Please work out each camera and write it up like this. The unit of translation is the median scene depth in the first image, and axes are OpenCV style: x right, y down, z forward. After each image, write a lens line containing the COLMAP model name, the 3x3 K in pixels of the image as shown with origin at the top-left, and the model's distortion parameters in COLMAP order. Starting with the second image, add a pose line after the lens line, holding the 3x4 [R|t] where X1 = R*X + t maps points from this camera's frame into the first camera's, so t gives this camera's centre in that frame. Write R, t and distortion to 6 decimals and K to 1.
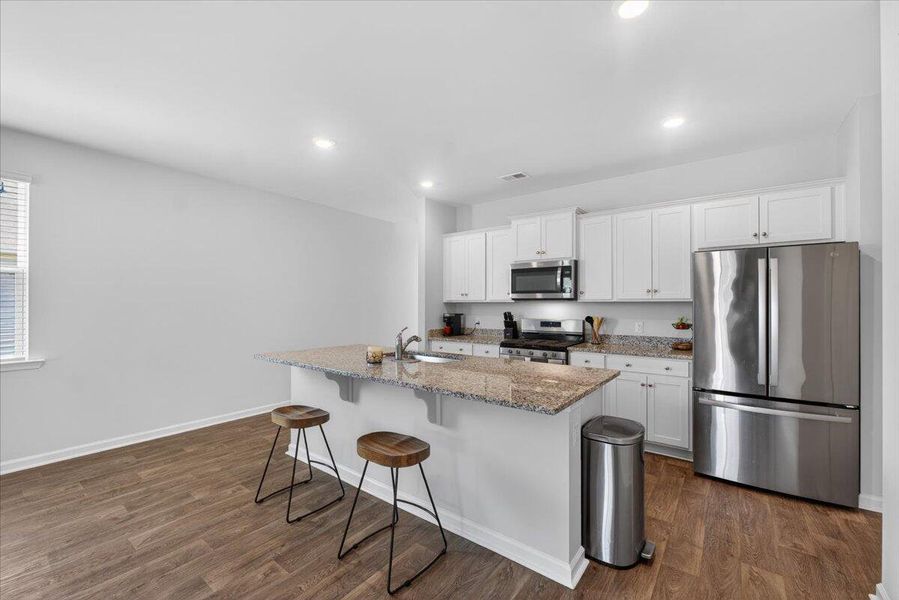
lens RADIAL K [[374.7, 0, 445.7], [0, 374.7, 298.8], [0, 0, 1]] dist [-0.007232, -0.001090]
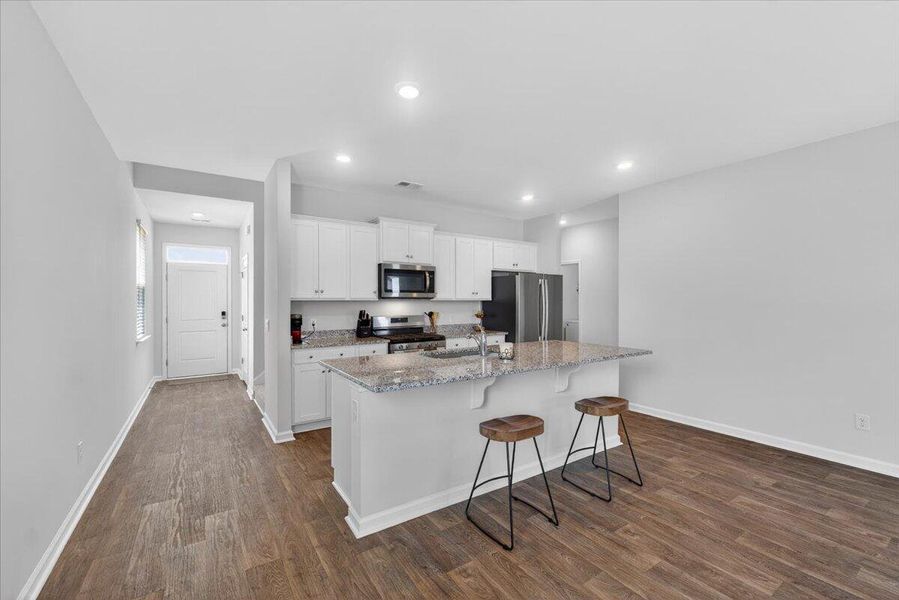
lens RADIAL K [[374.7, 0, 447.8], [0, 374.7, 304.9], [0, 0, 1]] dist [-0.007232, -0.001090]
pose [[0.325911, -0.008901, 0.945359, -0.857846], [-0.009525, 0.999874, 0.012698, 0.007240], [-0.945352, -0.013143, 0.325785, 0.572773]]
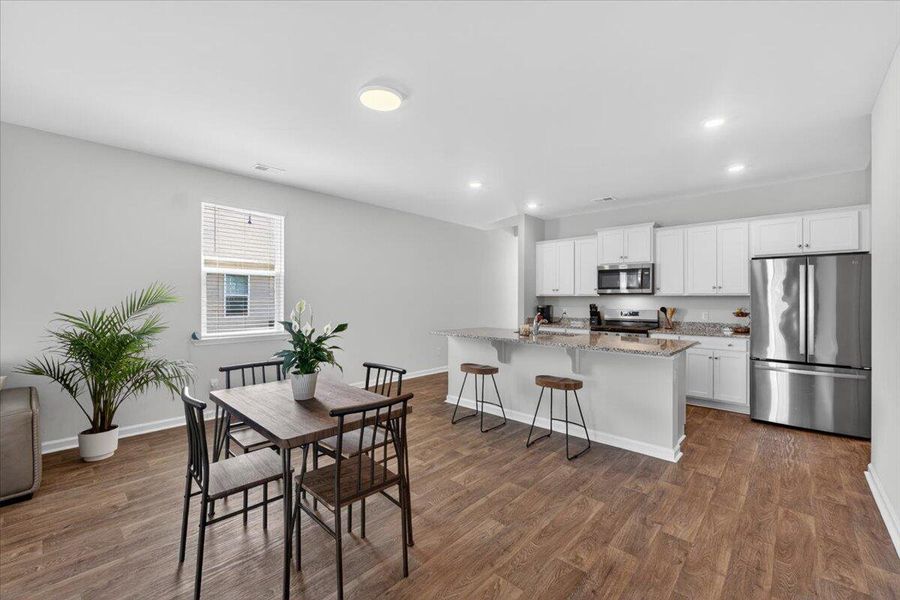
lens RADIAL K [[375.1, 0, 447.2], [0, 375.1, 296.2], [0, 0, 1]] dist [-0.007232, -0.001090]
pose [[0.995662, 0.001579, -0.093036, -0.252125], [-0.001190, 0.999990, 0.004237, 0.004966], [0.093042, -0.004108, 0.995654, -0.369116]]
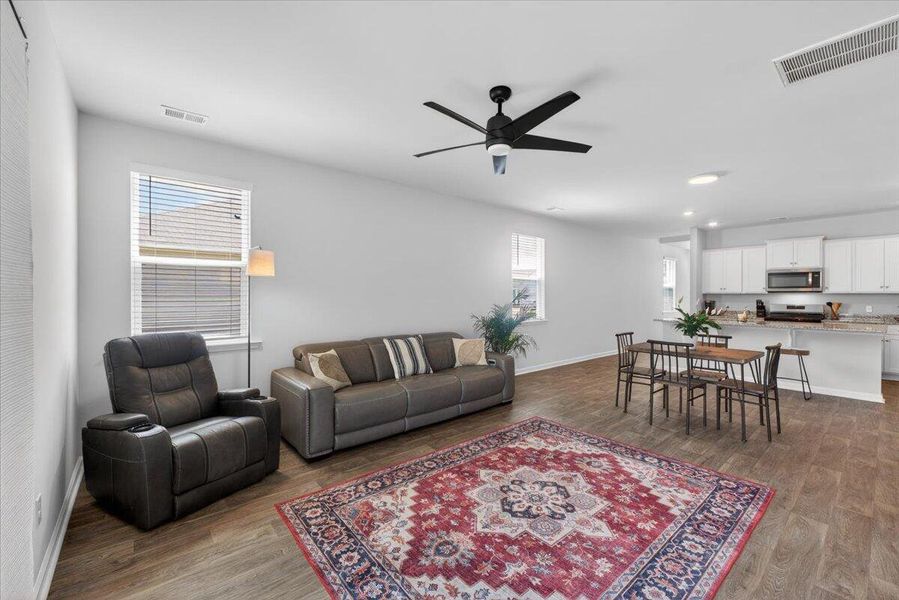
lens RADIAL K [[374.7, 0, 444.3], [0, 374.7, 296.0], [0, 0, 1]] dist [-0.007232, -0.001090]
pose [[0.975834, 0.000871, -0.218512, -0.973447], [0.002400, 0.999889, 0.014703, -0.008757], [0.218500, -0.014872, 0.975724, -1.020754]]
